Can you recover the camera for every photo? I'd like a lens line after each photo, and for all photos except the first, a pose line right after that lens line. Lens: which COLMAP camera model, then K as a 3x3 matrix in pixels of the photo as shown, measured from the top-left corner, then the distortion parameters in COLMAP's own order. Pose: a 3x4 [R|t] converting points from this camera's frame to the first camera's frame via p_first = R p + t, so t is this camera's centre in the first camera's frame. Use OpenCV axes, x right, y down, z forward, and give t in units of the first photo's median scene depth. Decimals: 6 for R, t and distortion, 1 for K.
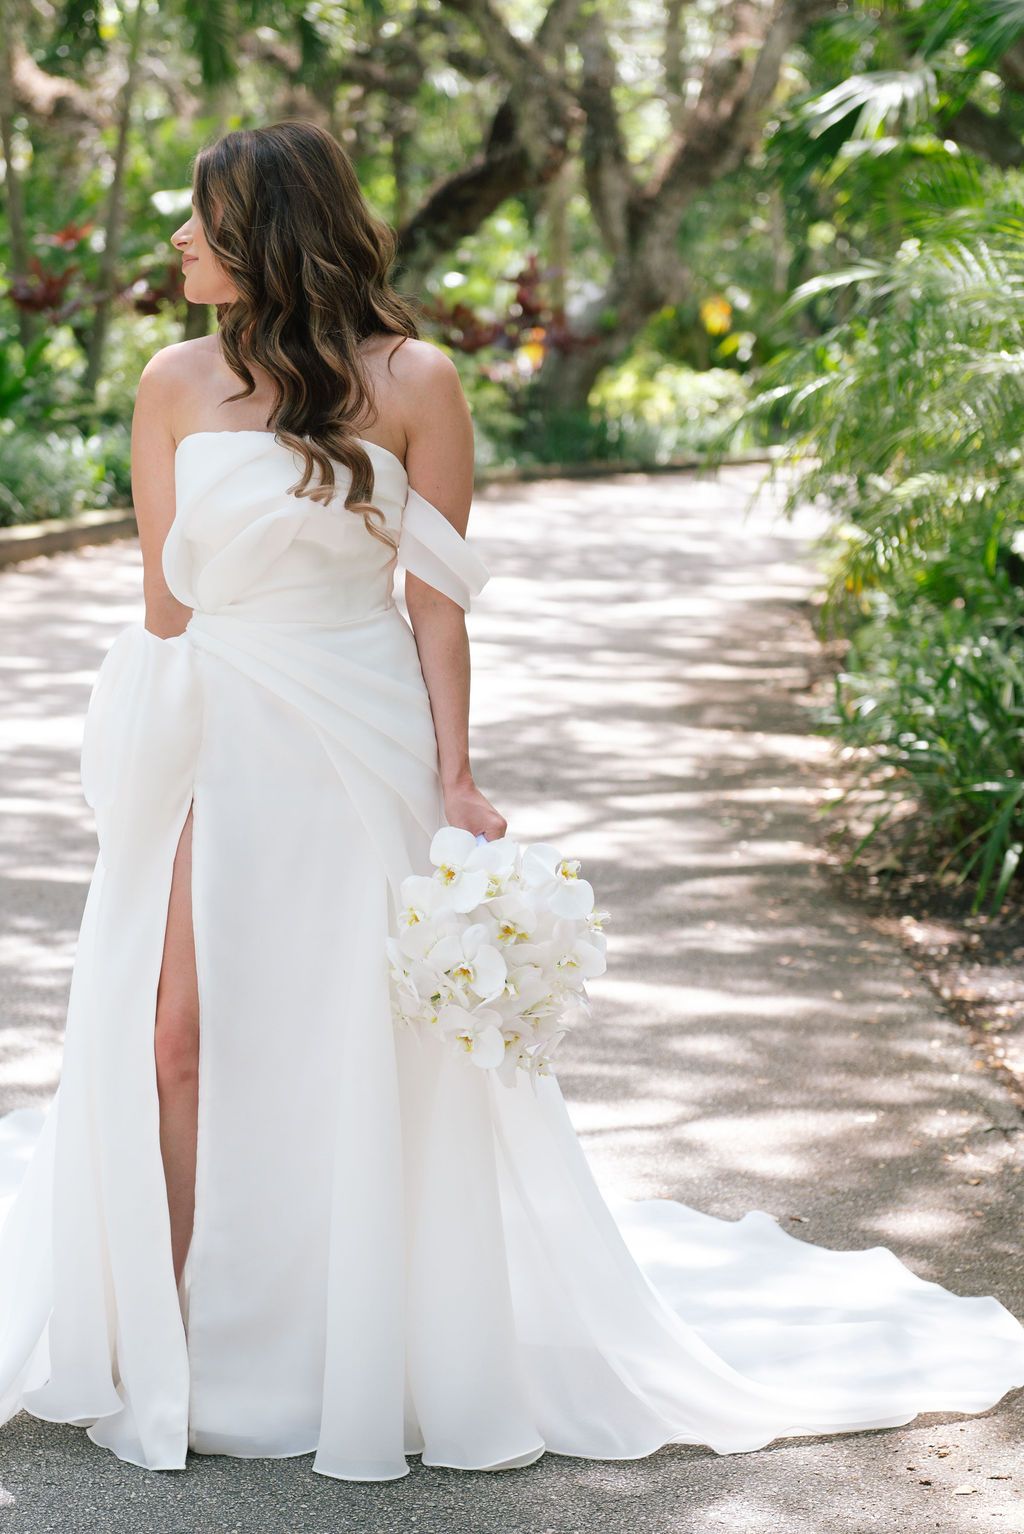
lens RADIAL K [[2990.6, 0, 513.6], [0, 2990.6, 769.2], [0, 0, 1]] dist [0.005557, 0.000000]
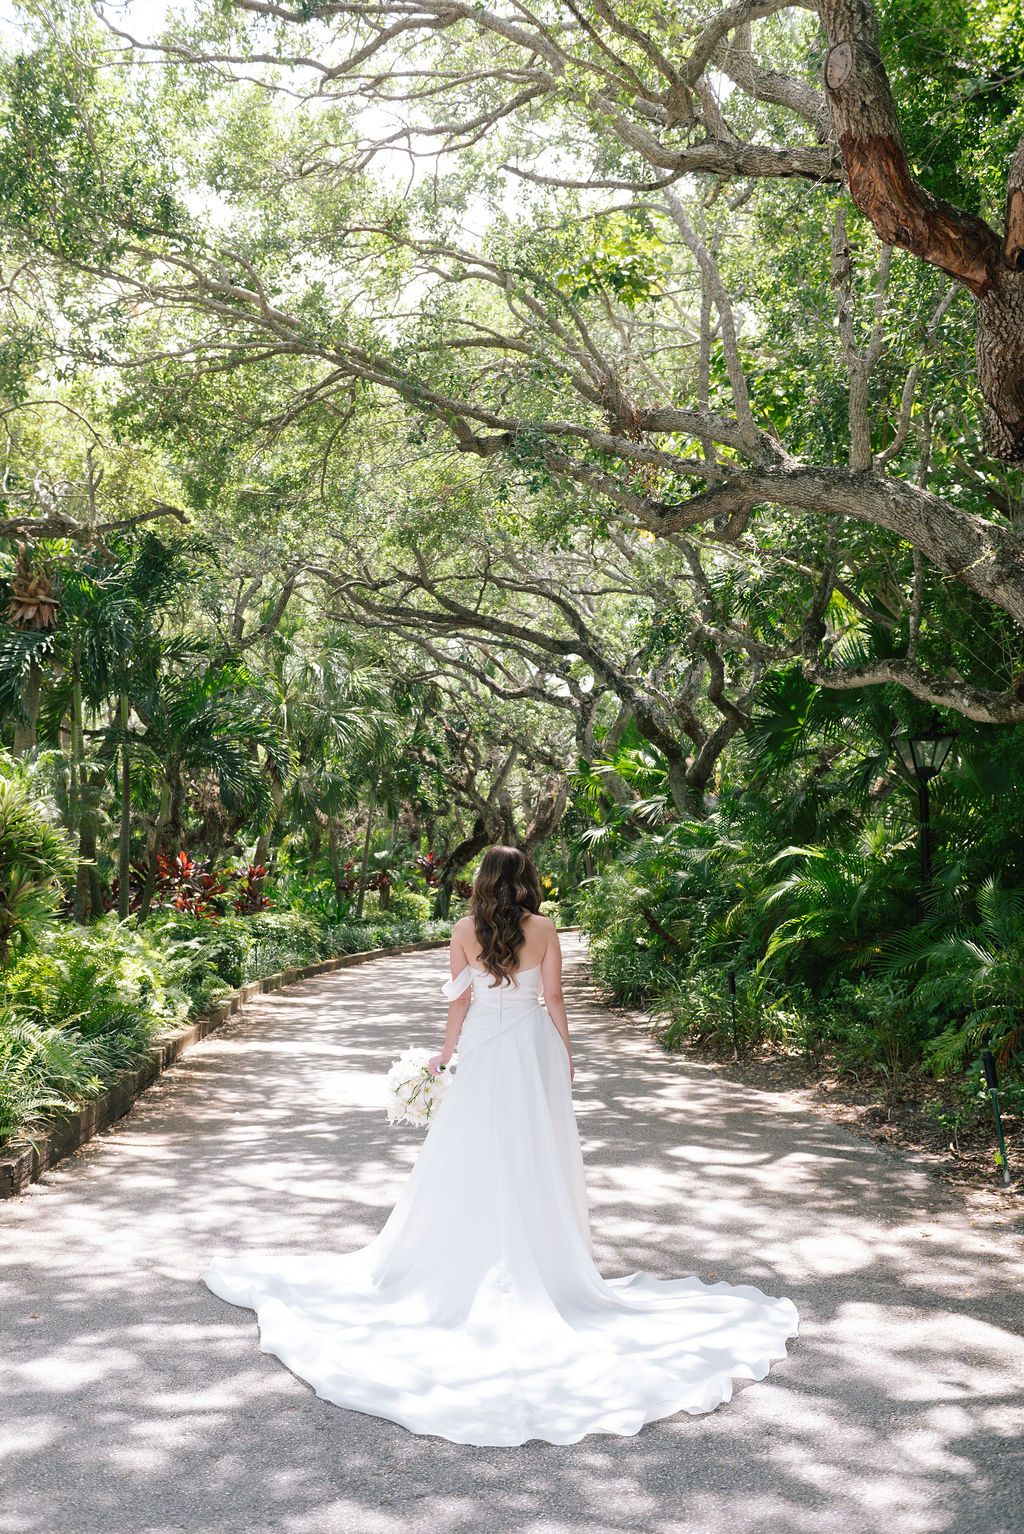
lens RADIAL K [[1483.2, 0, 503.2], [0, 1483.2, 756.9], [0, 0, 1]] dist [-0.008929, 0.000000]
pose [[0.998060, -0.030159, 0.054466, -0.060901], [0.041778, 0.973053, -0.226766, 0.068078], [-0.046159, 0.228602, 0.972425, -0.525957]]
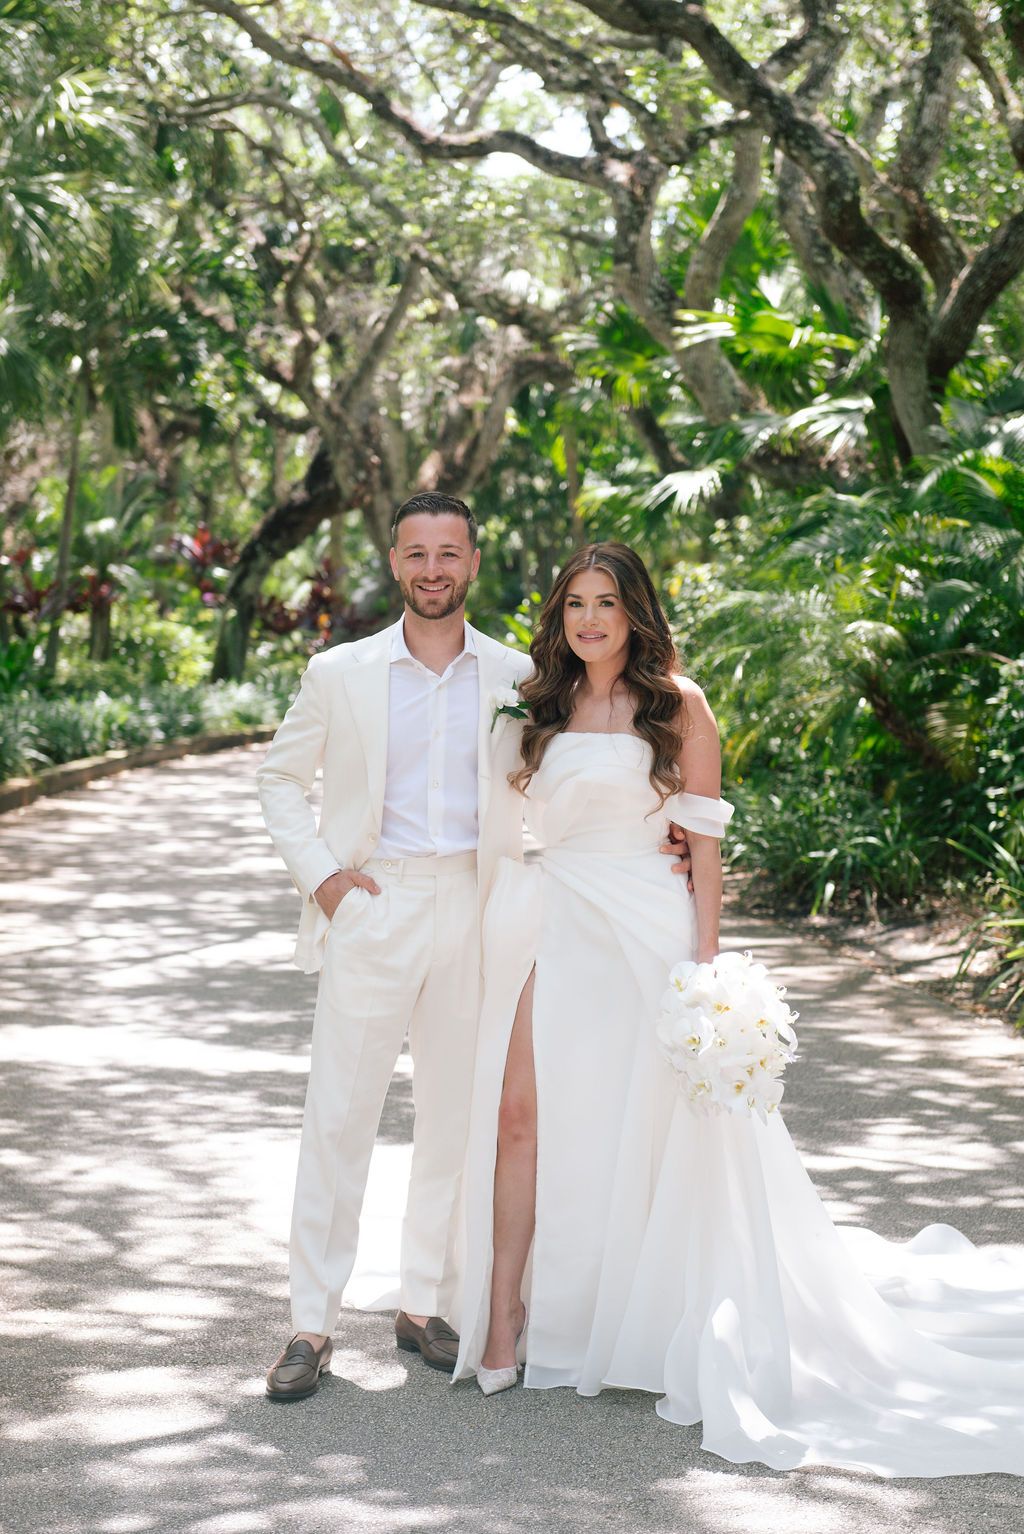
lens RADIAL K [[2990.6, 0, 514.5], [0, 2990.6, 763.7], [0, 0, 1]] dist [0.005557, 0.000000]
pose [[0.988083, -0.030034, 0.150962, -0.124353], [0.043164, 0.995491, -0.084462, 0.038540], [-0.147745, 0.089972, 0.984925, -0.344784]]
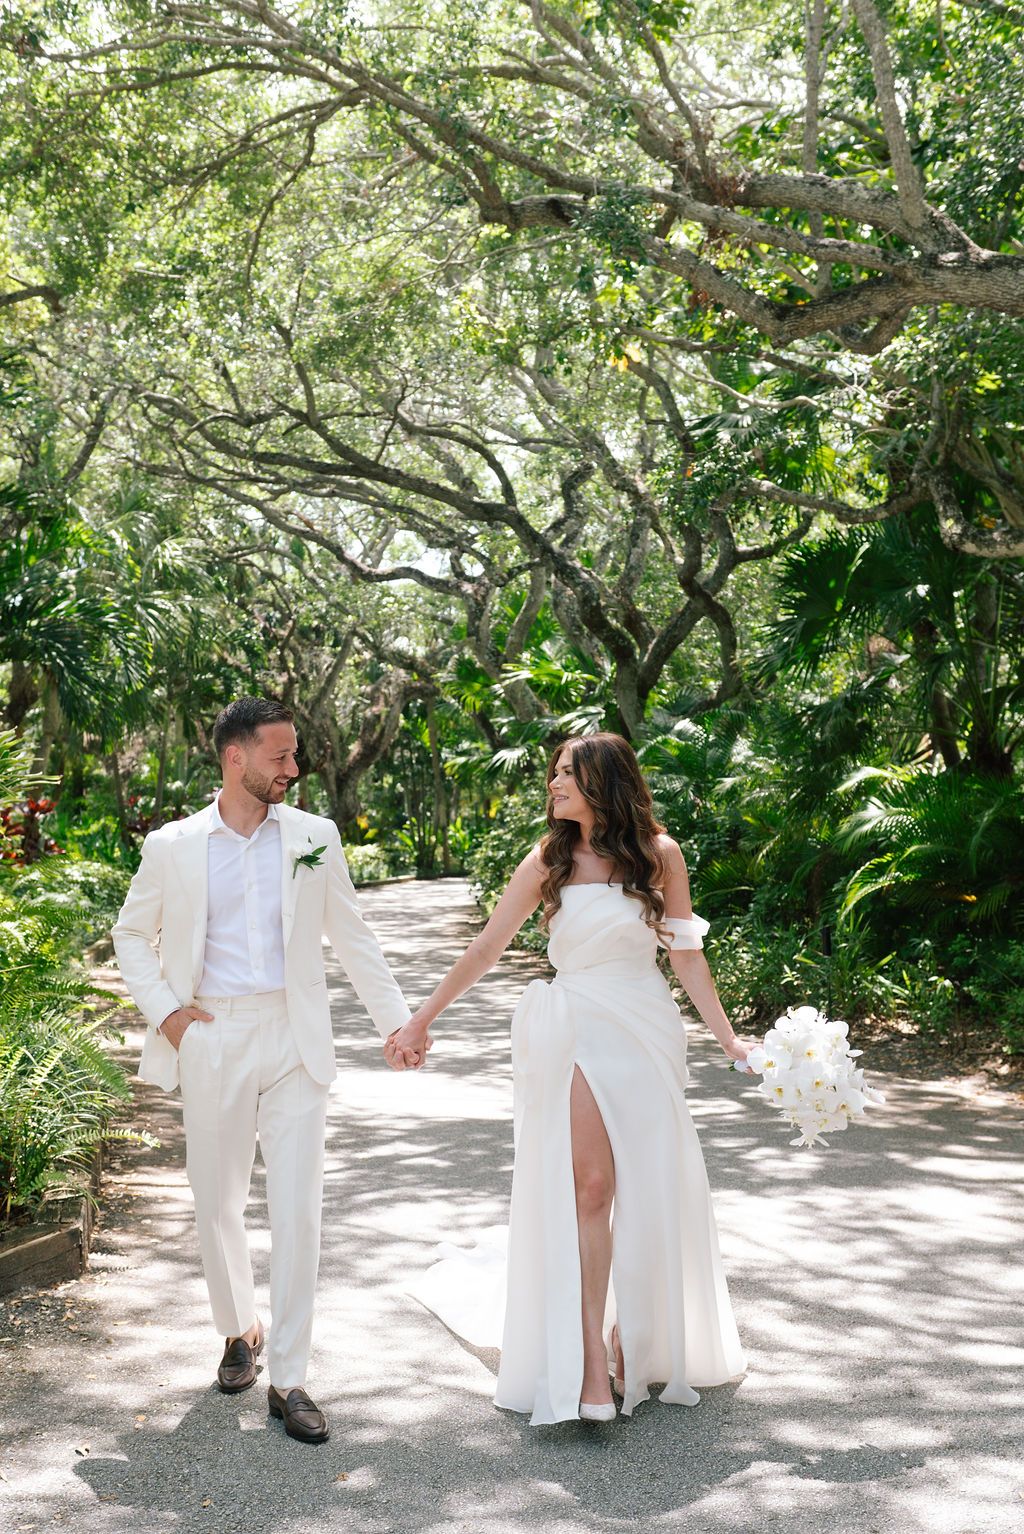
lens RADIAL K [[1815.0, 0, 510.1], [0, 1815.0, 780.6], [0, 0, 1]] dist [0.027630, 0.000000]
pose [[0.973995, -0.035316, 0.223799, -0.165158], [0.072162, 0.984691, -0.158670, 0.057939], [-0.214770, 0.170694, 0.961633, -0.455735]]
